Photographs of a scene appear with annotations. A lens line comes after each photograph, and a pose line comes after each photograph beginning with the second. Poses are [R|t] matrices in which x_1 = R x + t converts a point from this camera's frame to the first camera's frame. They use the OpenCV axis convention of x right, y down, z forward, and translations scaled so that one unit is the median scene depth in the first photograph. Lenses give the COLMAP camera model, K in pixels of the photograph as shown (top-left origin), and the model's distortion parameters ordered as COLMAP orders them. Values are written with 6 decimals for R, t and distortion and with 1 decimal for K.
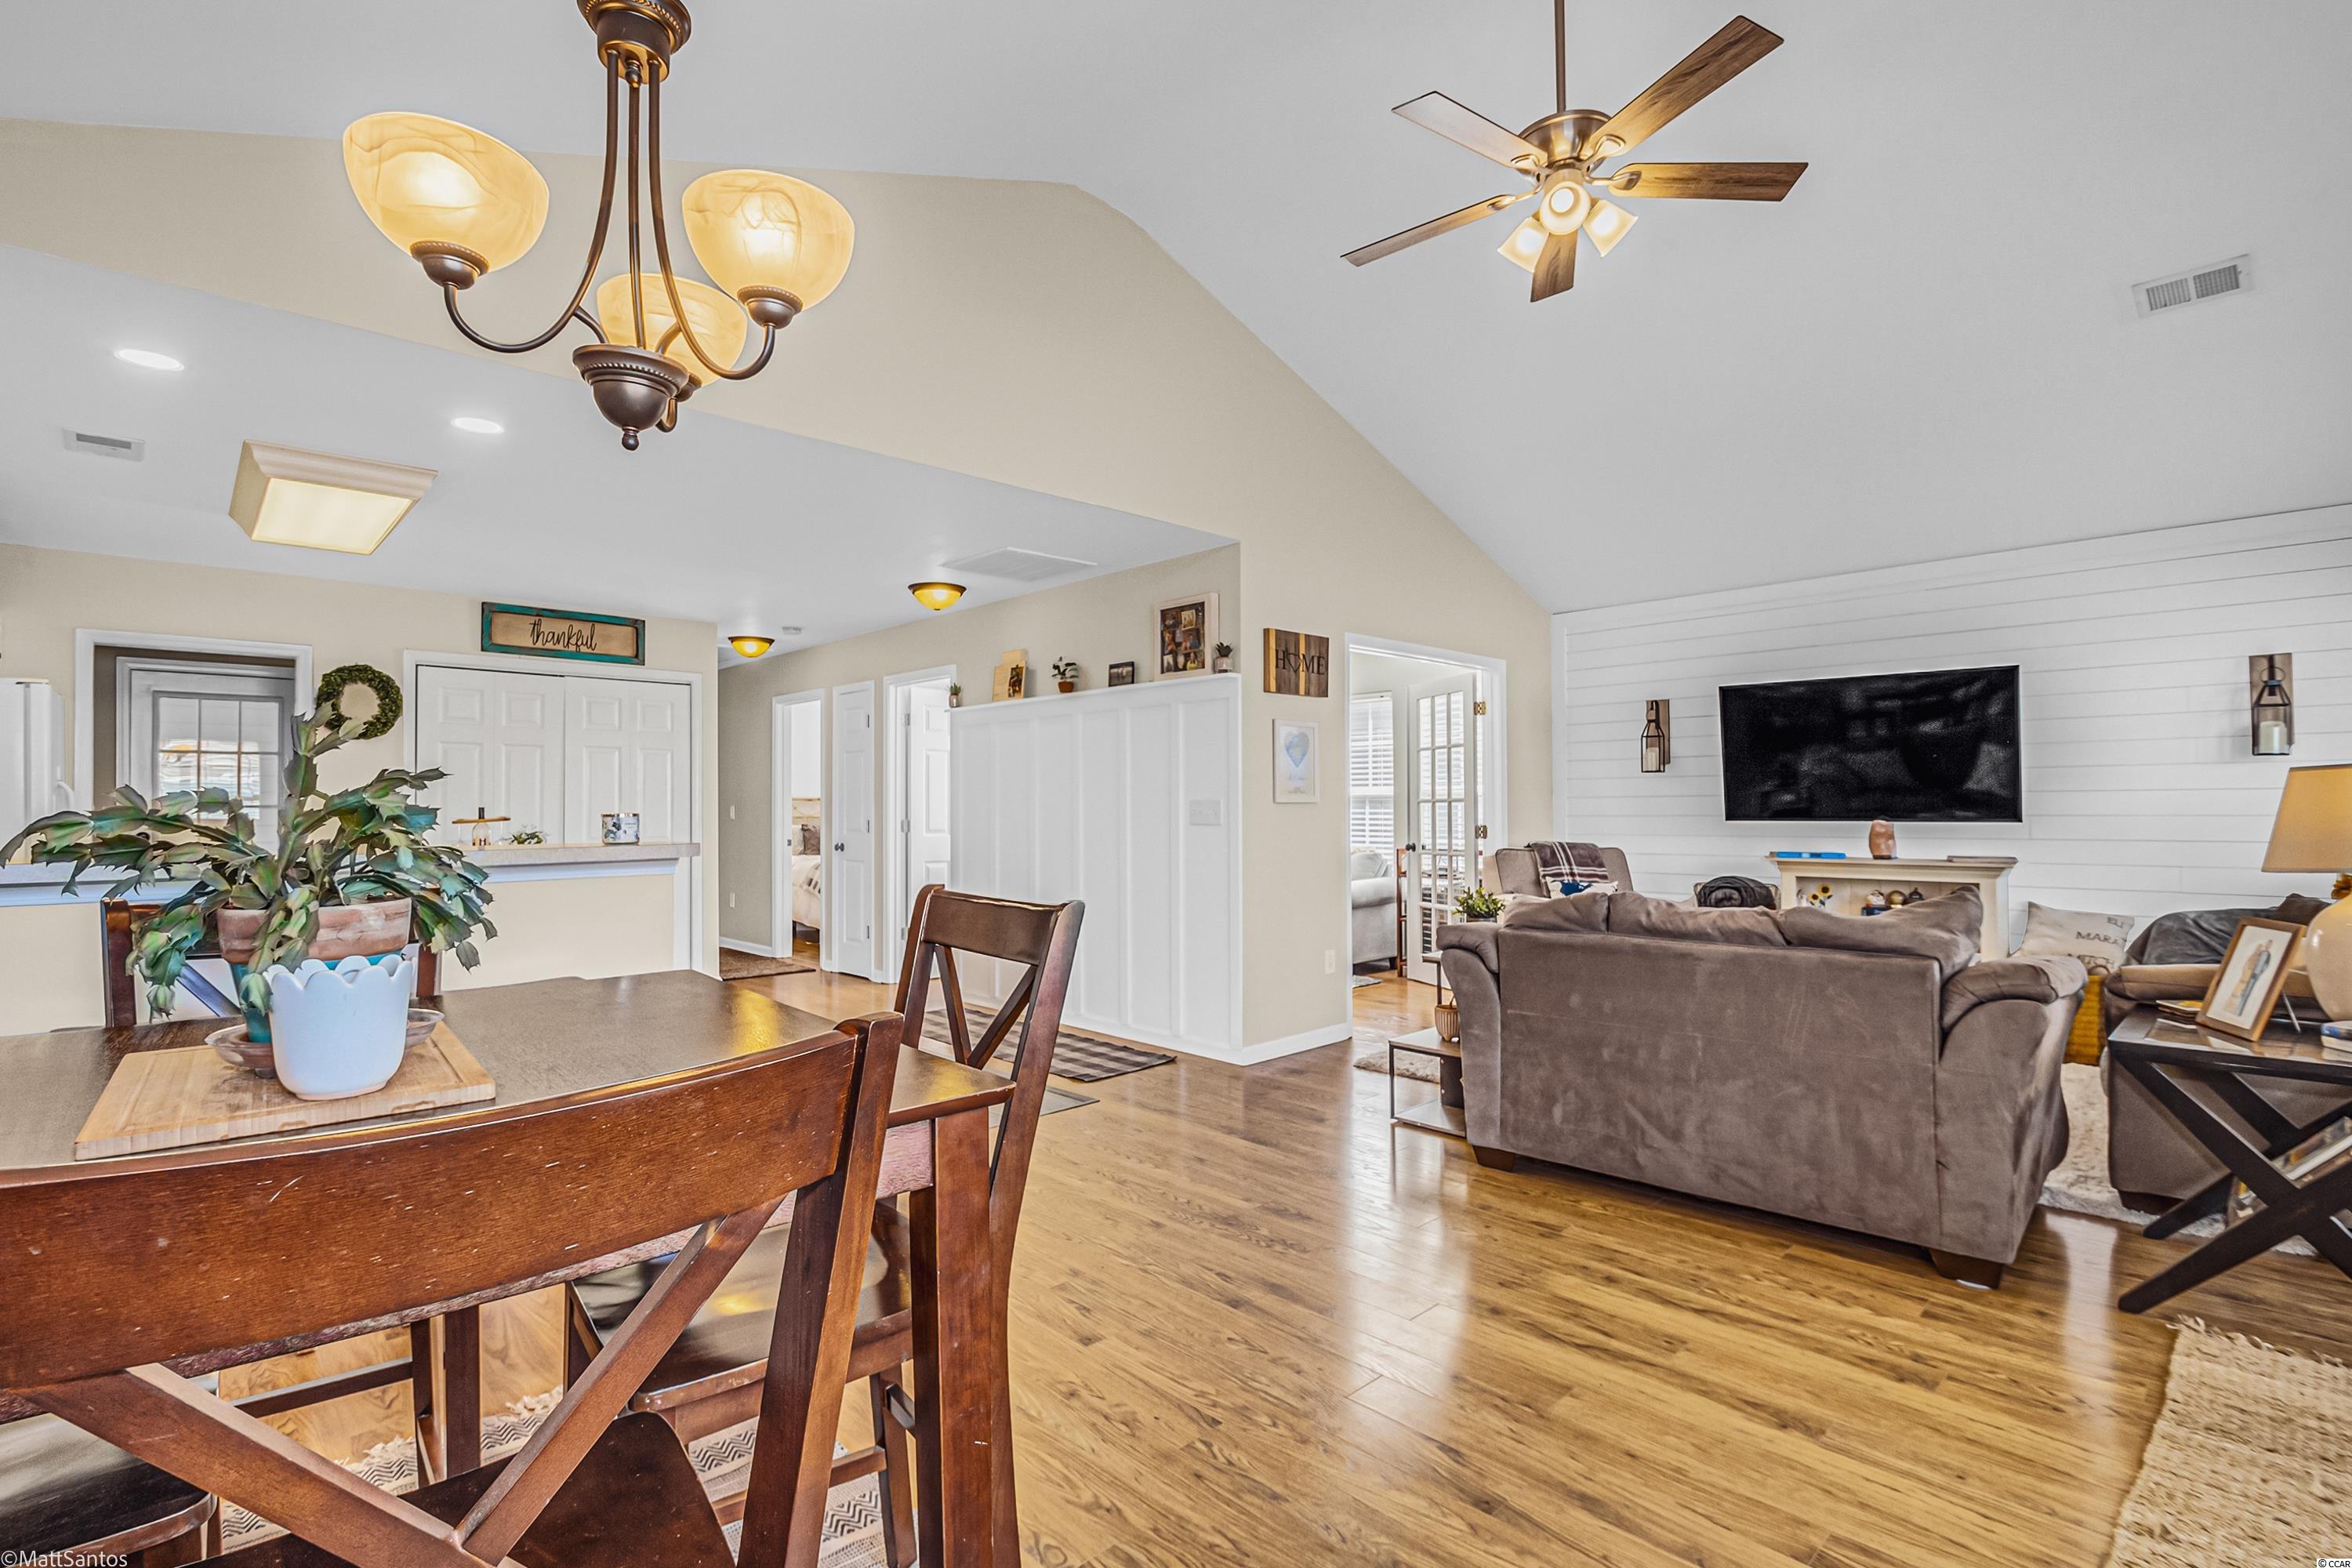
lens RADIAL K [[1094.8, 0, 1175.1], [0, 1094.8, 784.6], [0, 0, 1]] dist [0.015303, -0.006143]
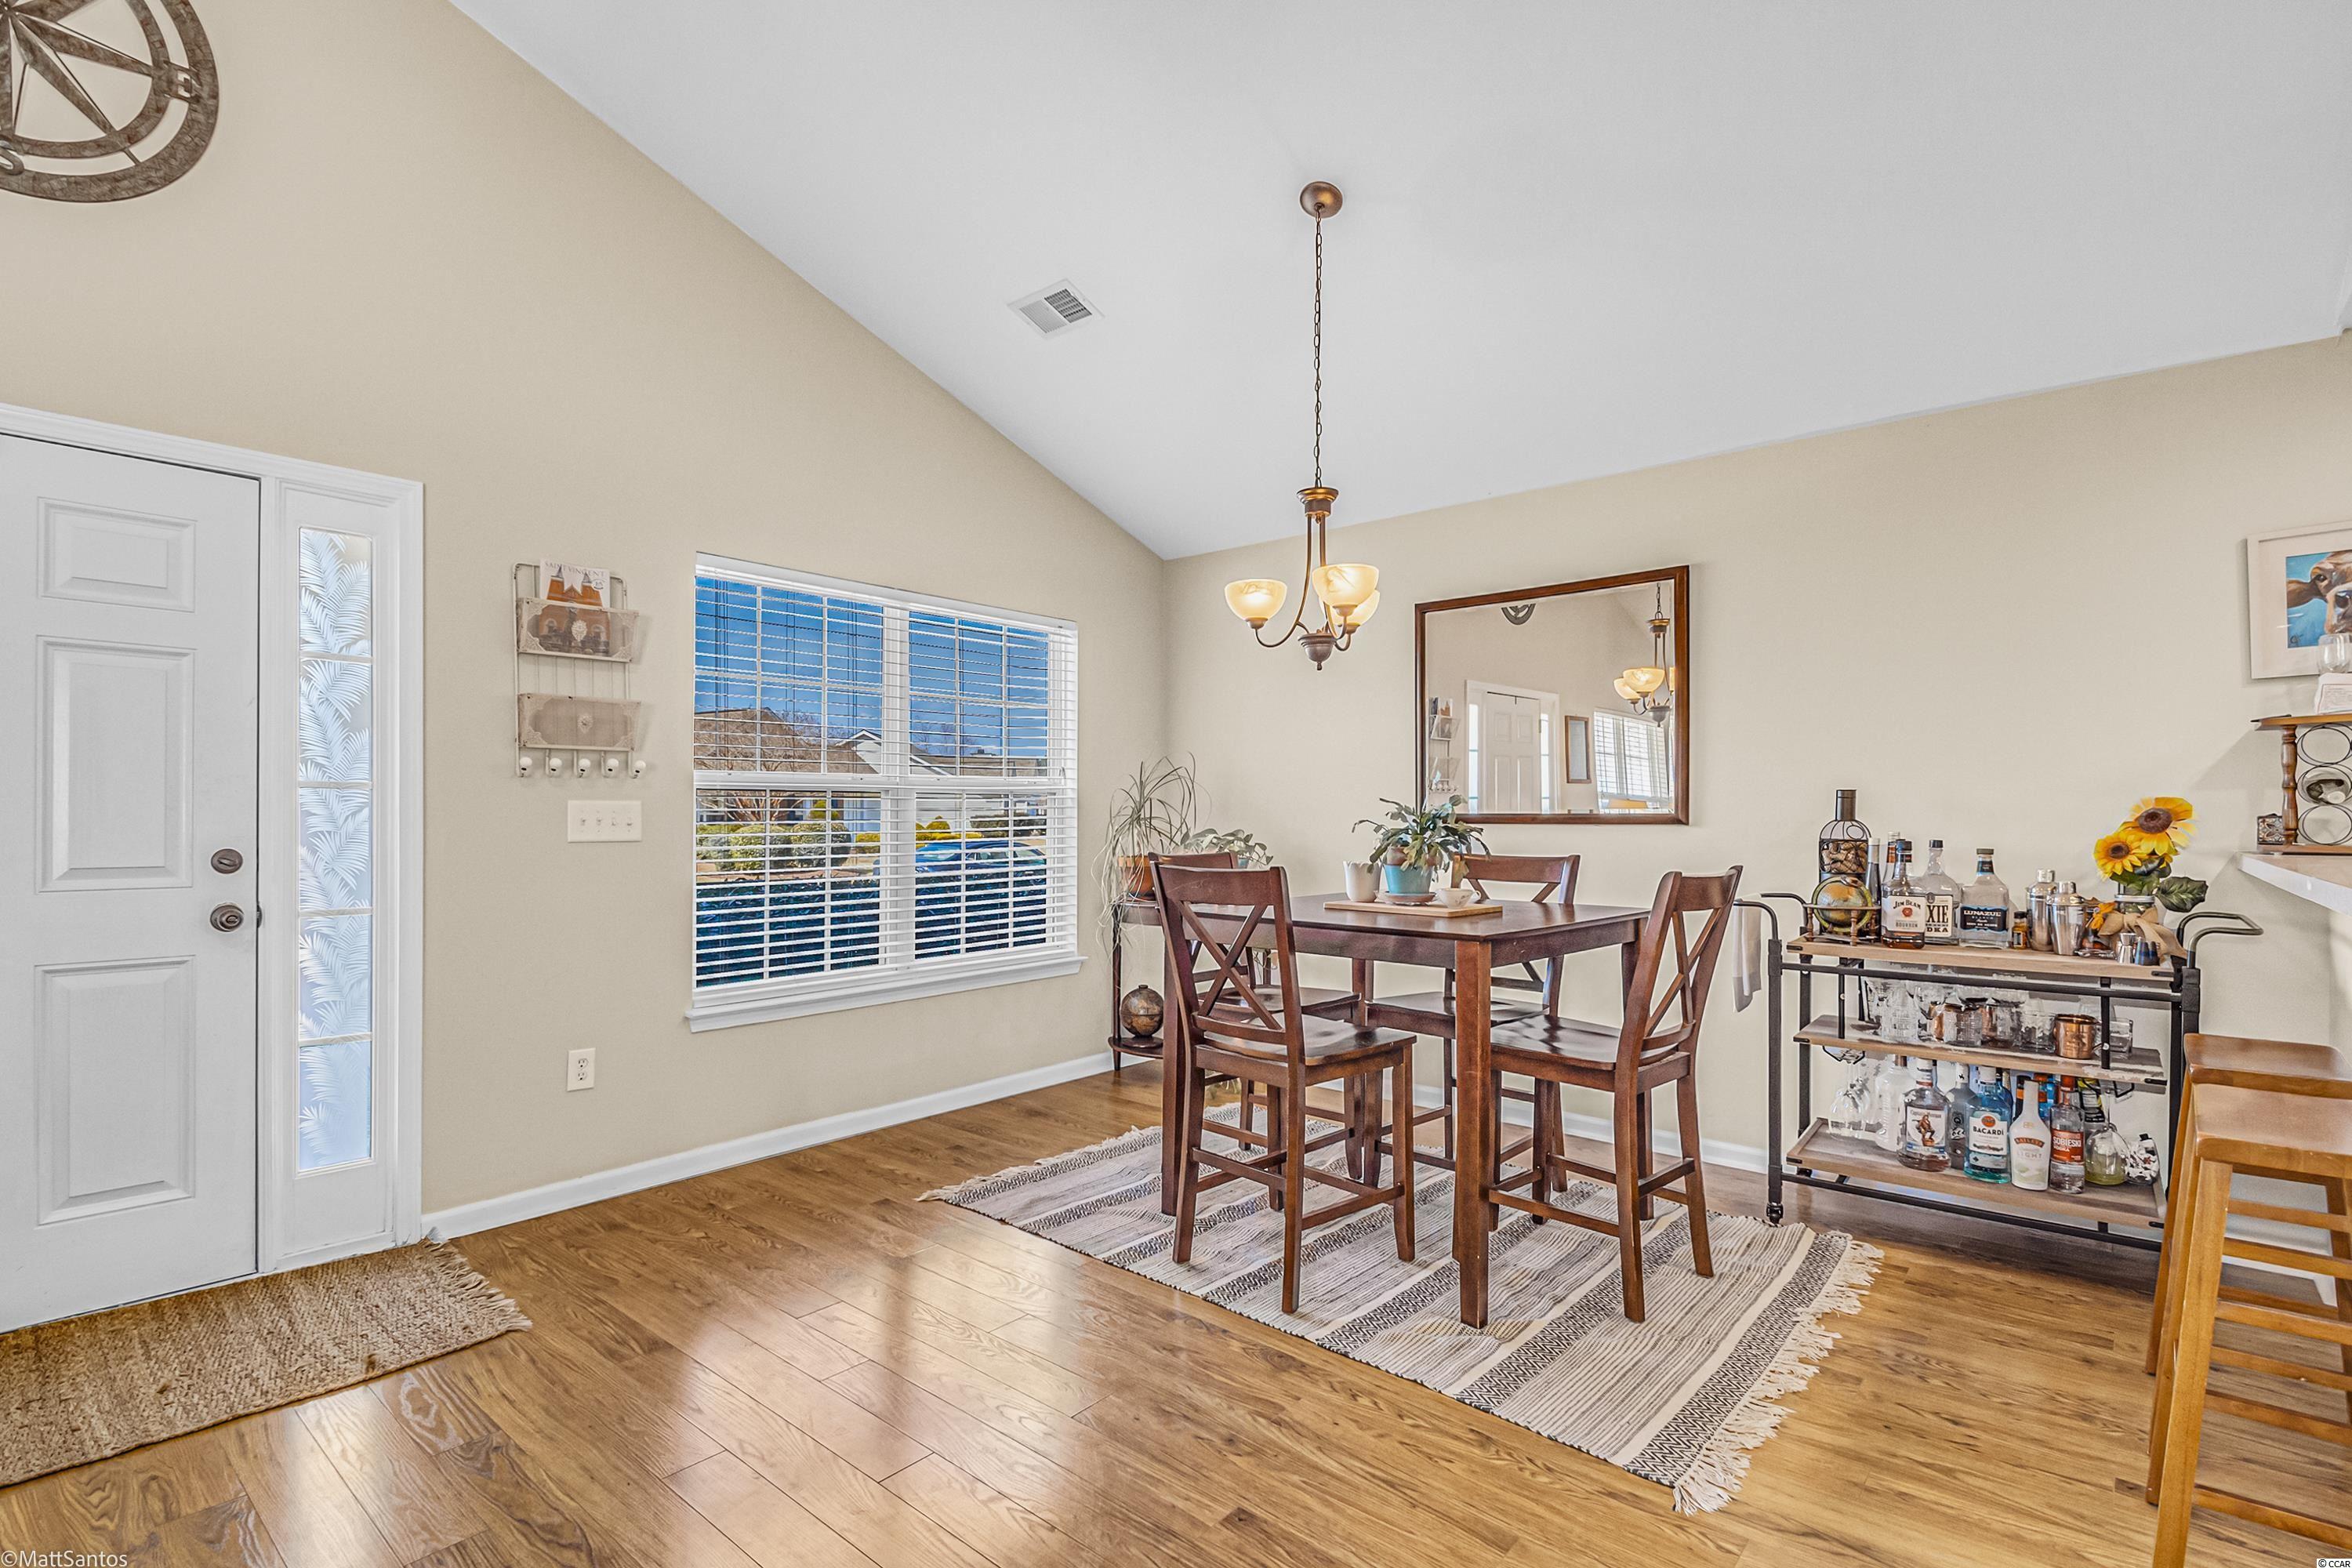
lens RADIAL K [[1112.4, 0, 1189.1], [0, 1112.4, 813.9], [0, 0, 1]] dist [0.003758, -0.002573]
pose [[-0.994552, 0.004841, -0.104128, 0.014755], [0.007413, 0.999677, -0.024325, 0.018278], [0.103976, -0.024964, -0.994266, 0.776150]]
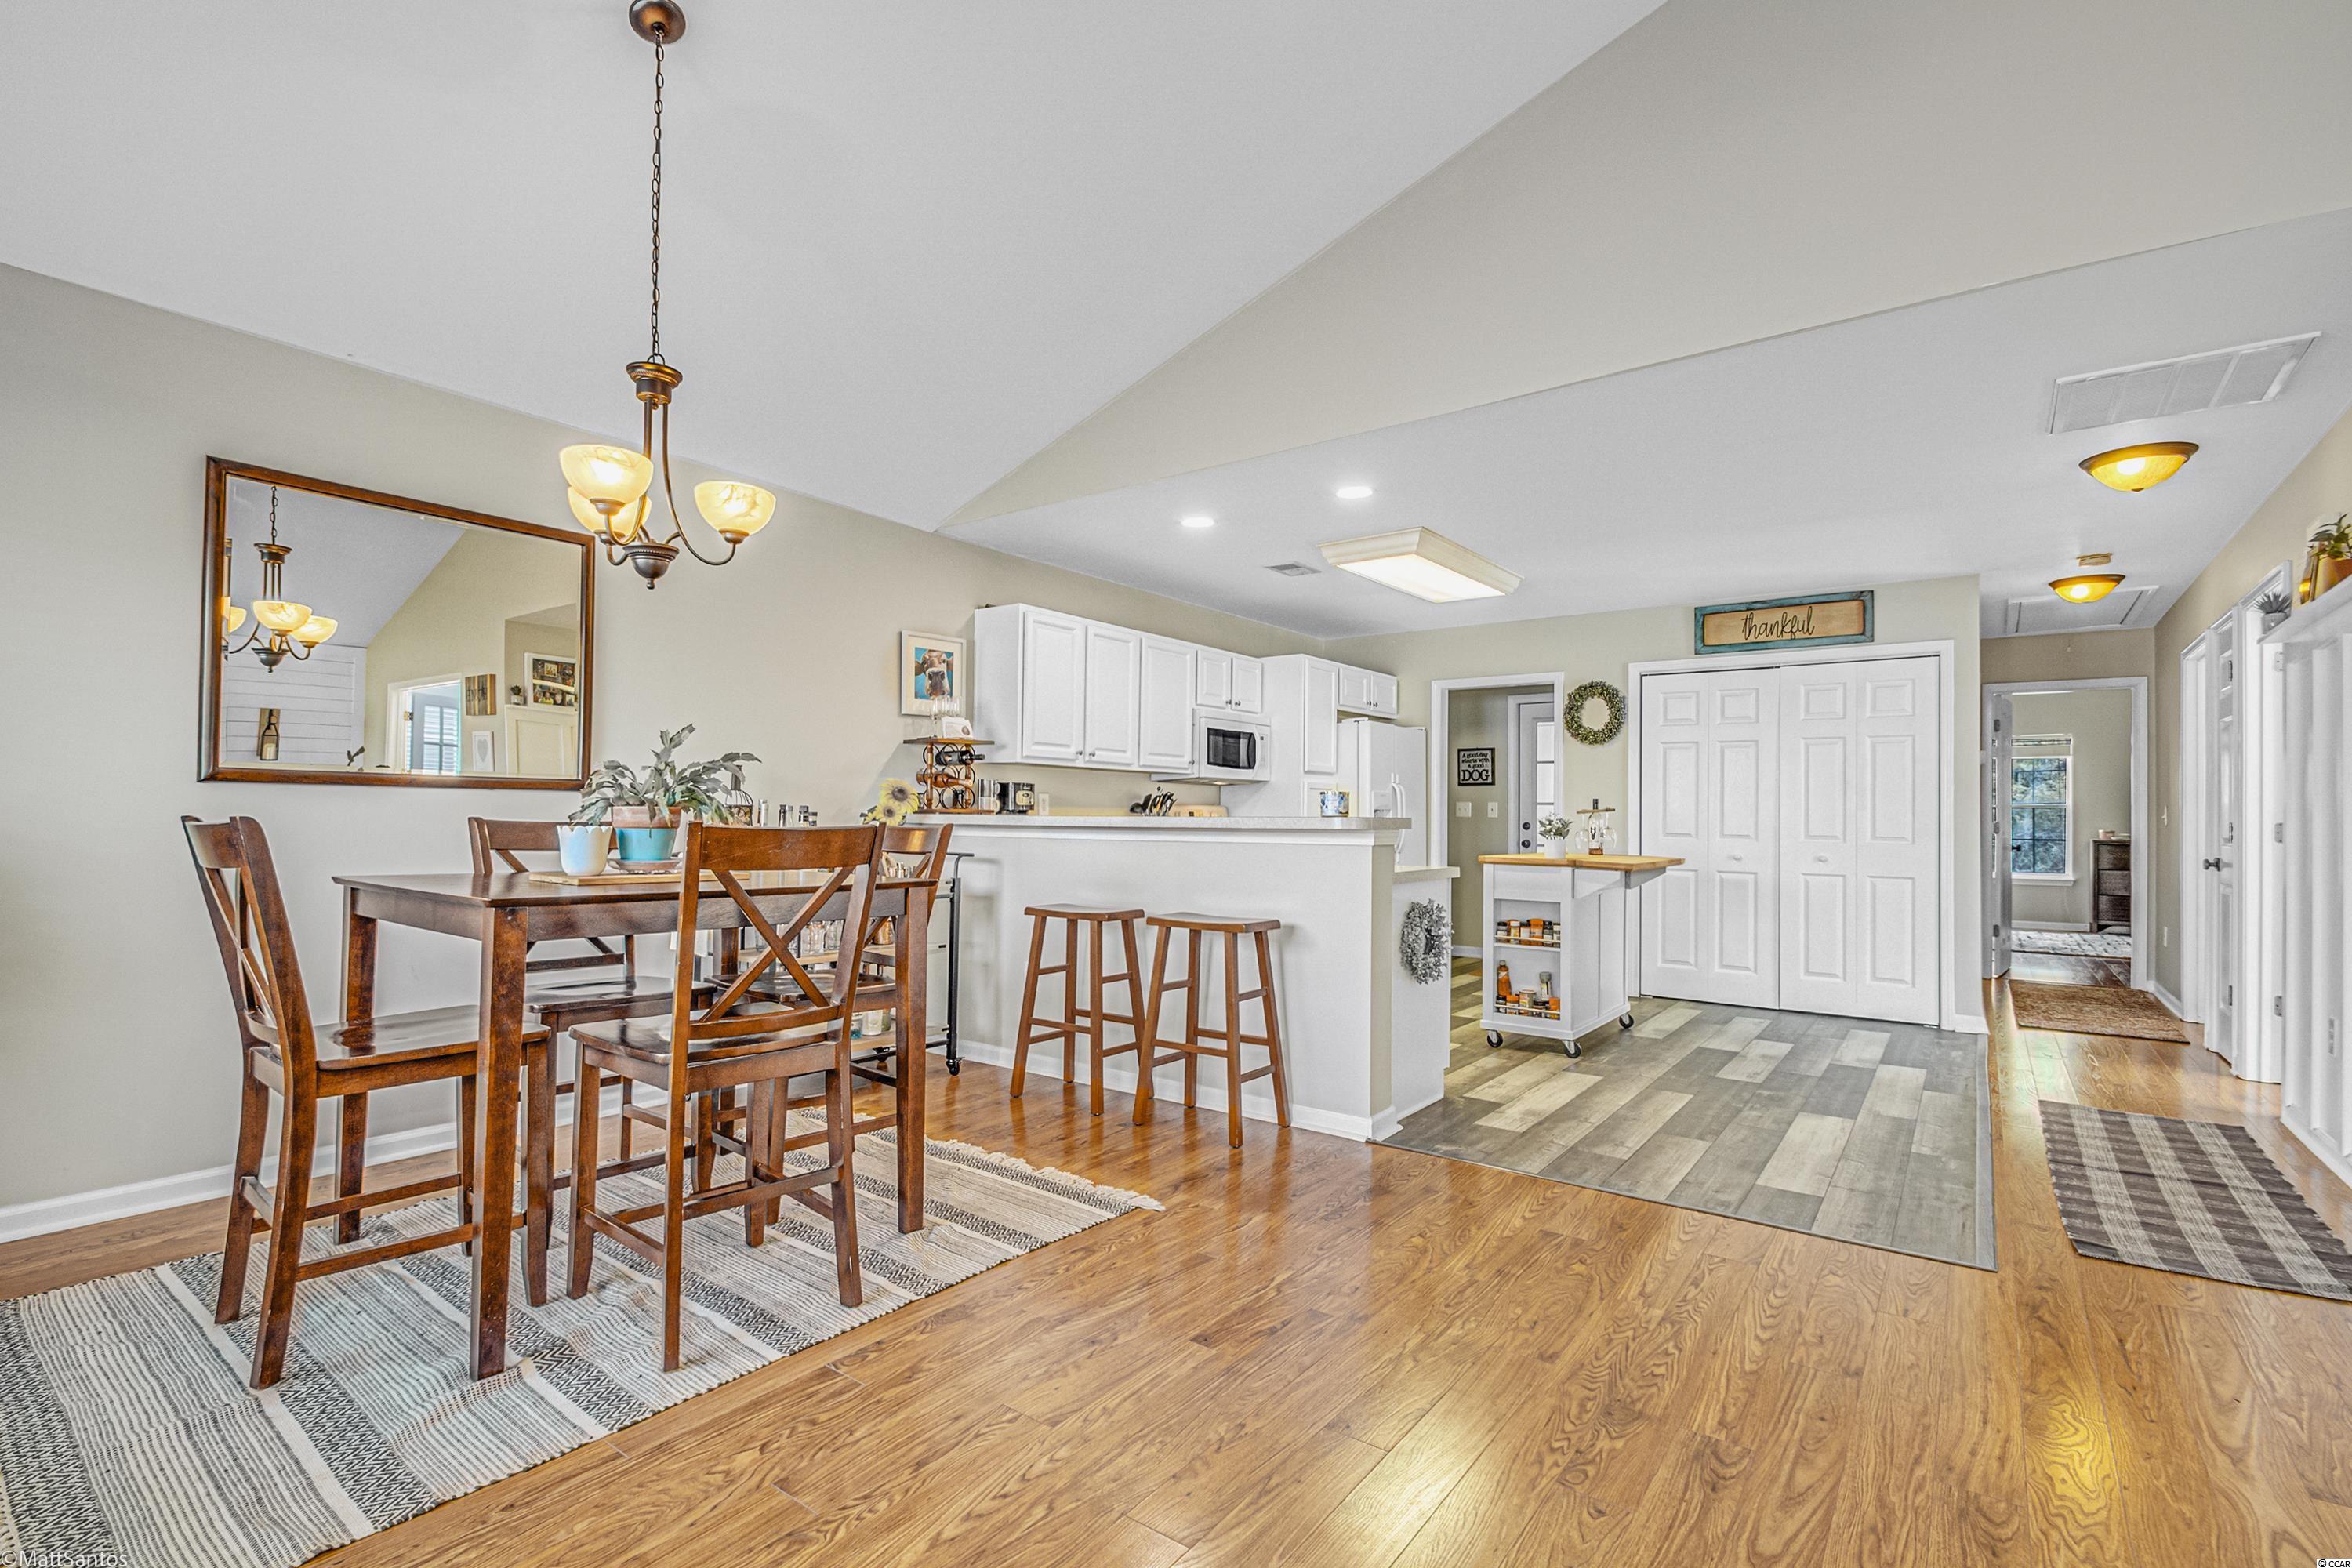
lens RADIAL K [[1075.7, 0, 1124.2], [0, 1075.7, 803.6], [0, 0, 1]] dist [0.018011, -0.003127]
pose [[0.145496, -0.004859, -0.989347, 0.360252], [0.008594, 0.999956, -0.003647, 0.023757], [0.989322, -0.007972, 0.145531, 0.352777]]
